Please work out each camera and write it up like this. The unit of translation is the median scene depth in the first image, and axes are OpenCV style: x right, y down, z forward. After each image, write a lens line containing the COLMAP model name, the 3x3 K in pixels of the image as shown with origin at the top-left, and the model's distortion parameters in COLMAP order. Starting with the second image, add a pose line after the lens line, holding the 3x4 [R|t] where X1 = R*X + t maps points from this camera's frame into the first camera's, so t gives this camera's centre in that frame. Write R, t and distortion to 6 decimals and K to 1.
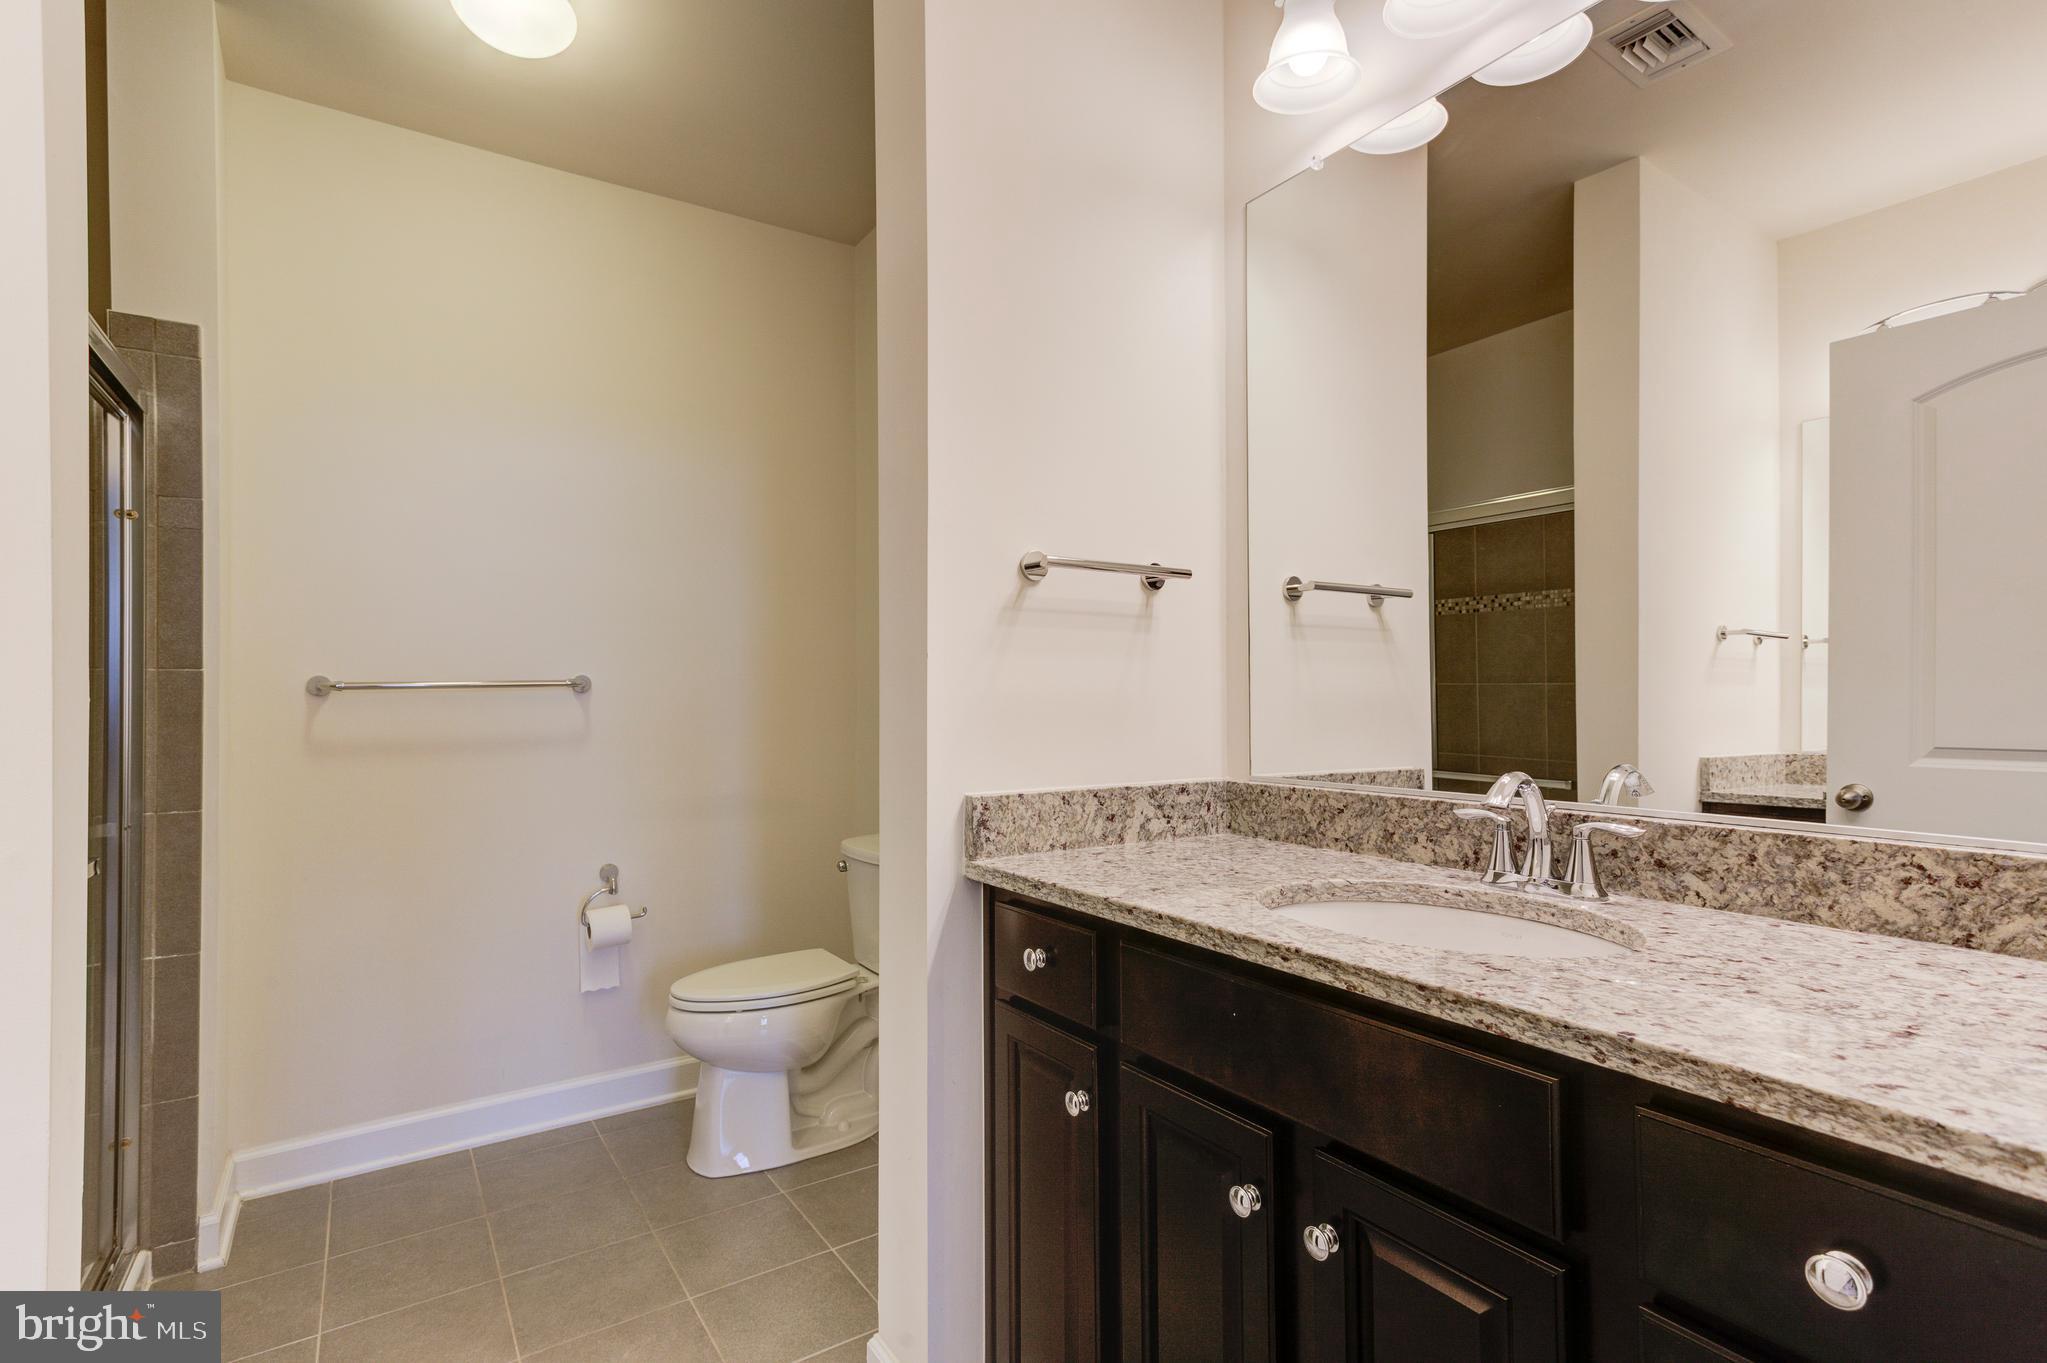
lens RADIAL K [[994.3, 0, 1013.3], [0, 994.3, 682.9], [0, 0, 1]] dist [0.000315, 0.011108]
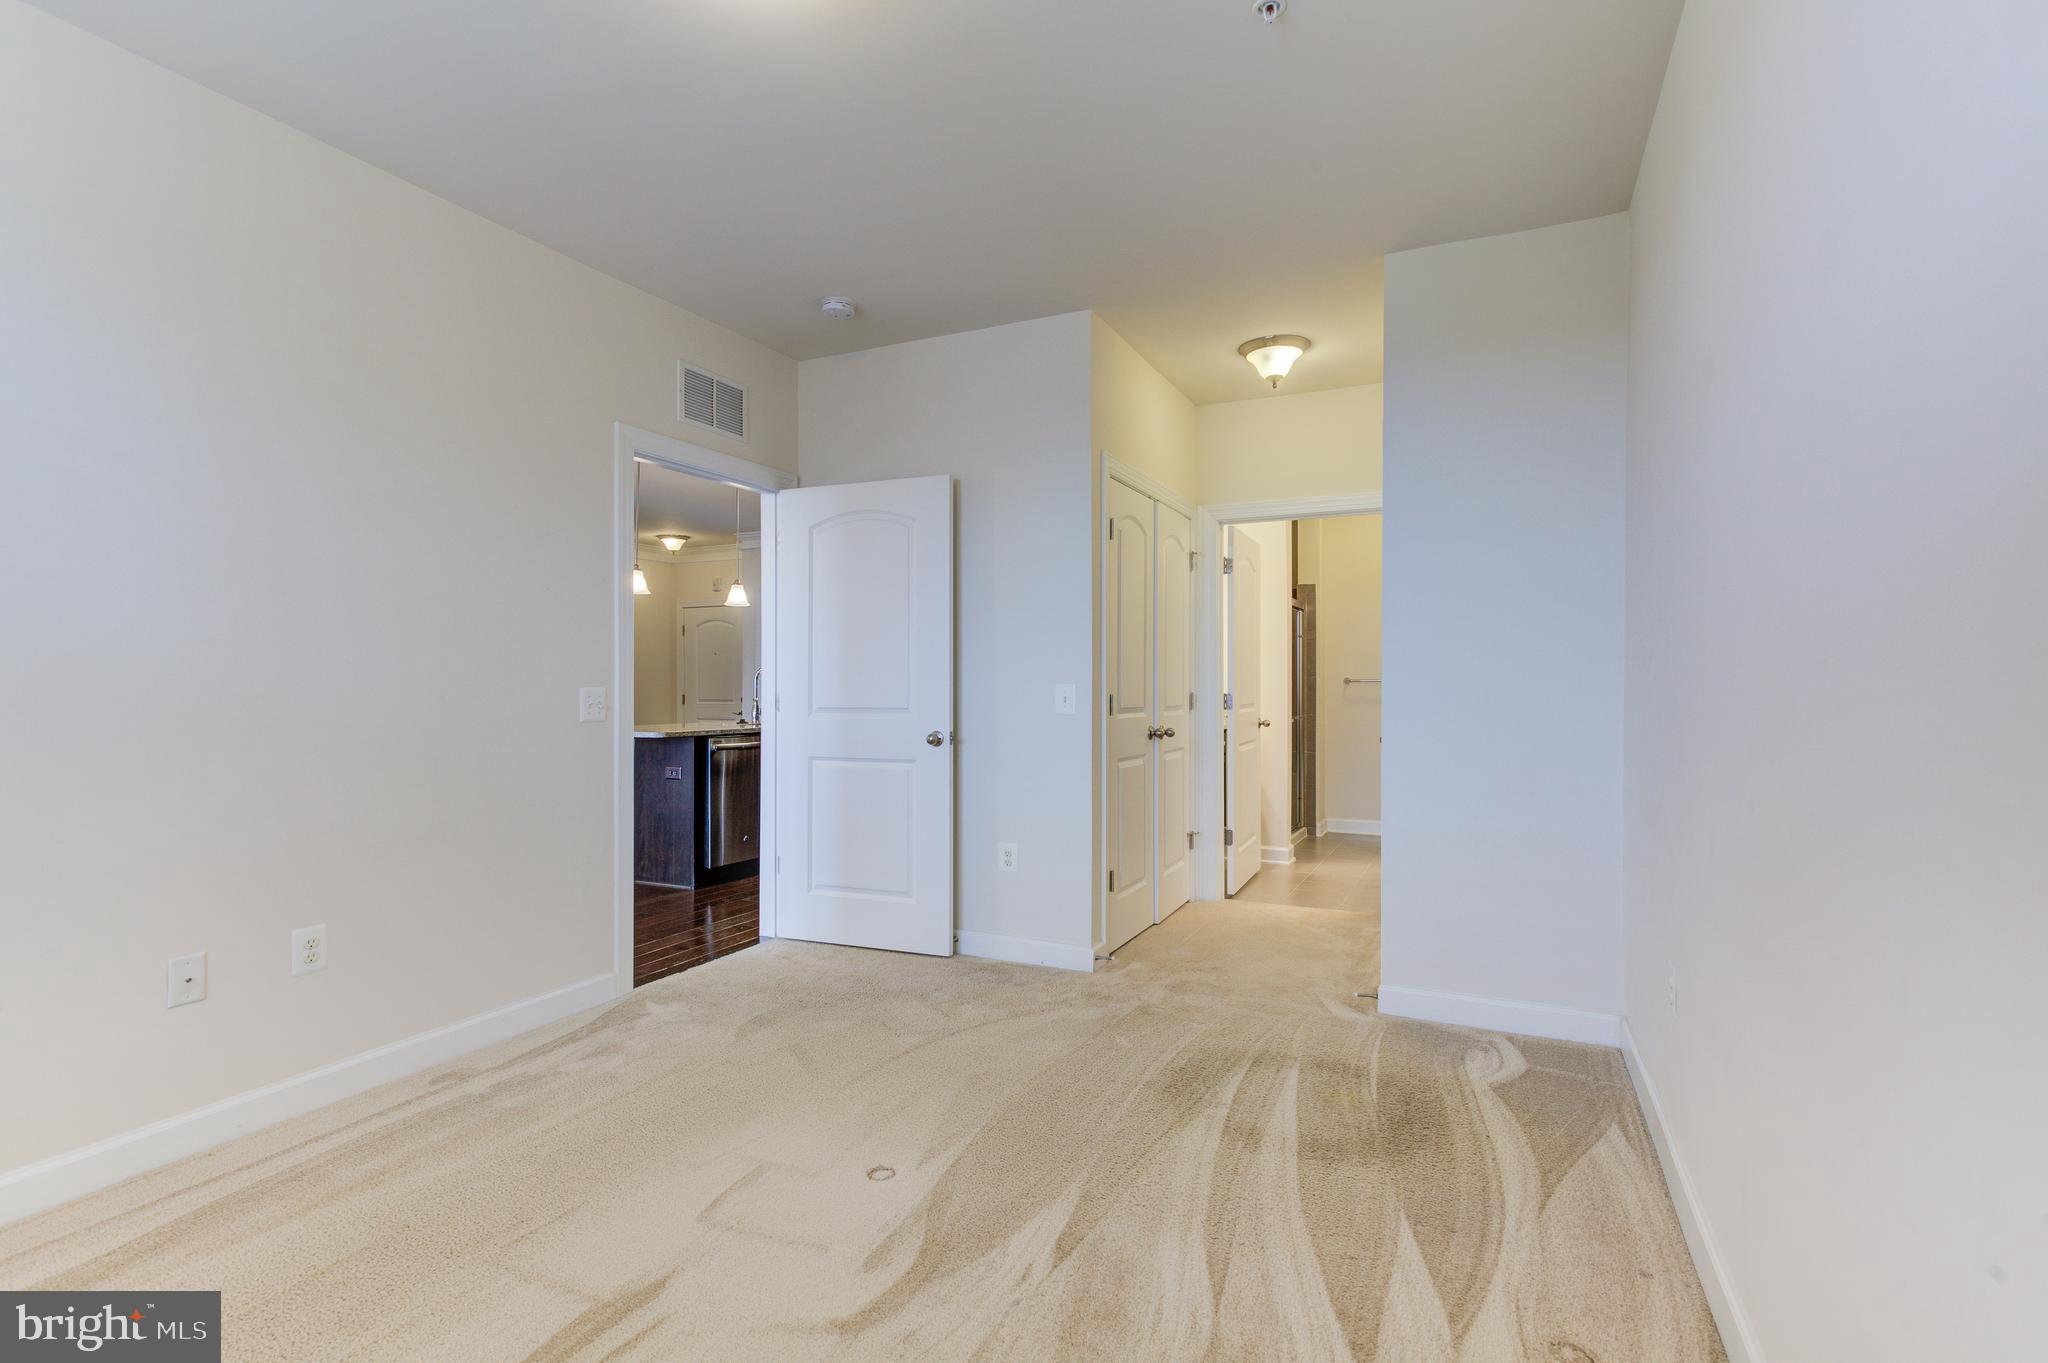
lens RADIAL K [[1006.3, 0, 1020.3], [0, 1006.3, 680.7], [0, 0, 1]] dist [0.000558, 0.021762]
pose [[0.528523, 0.006311, -0.848896, 1.780368], [0.004423, 0.999938, 0.010188, -0.041419], [0.848908, -0.009139, 0.528462, -1.905609]]
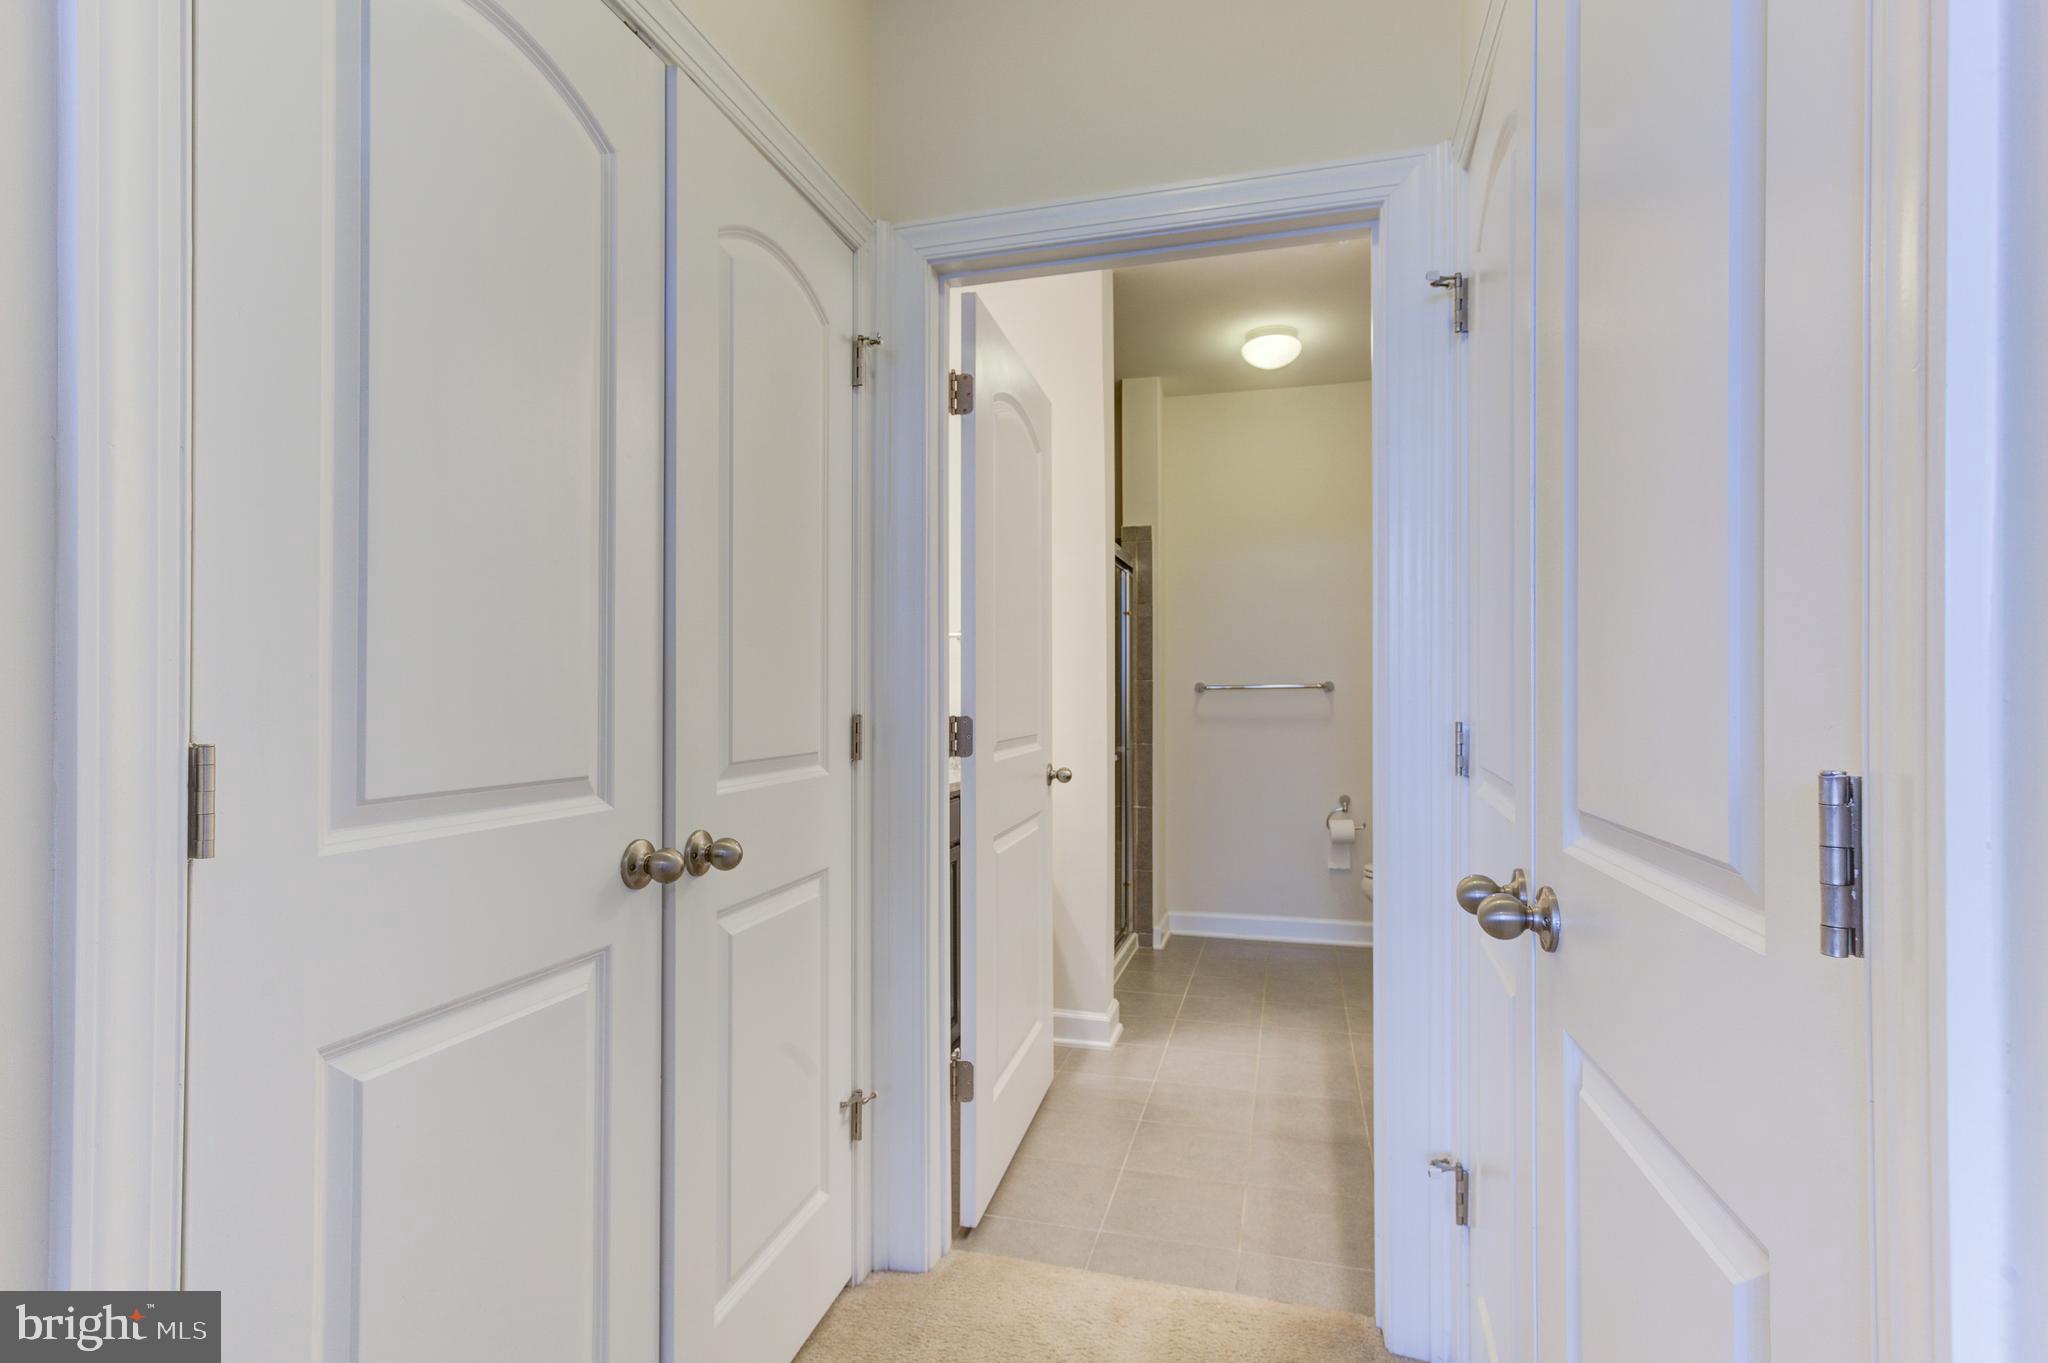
lens RADIAL K [[960.7, 0, 1021.4], [0, 960.7, 683.1], [0, 0, 1]] dist [0.000332, 0.018004]
pose [[0.664788, 0.000502, -0.747032, 0.589004], [0.002872, 0.999991, 0.003229, -0.014837], [0.747026, -0.004292, 0.664781, -0.636369]]
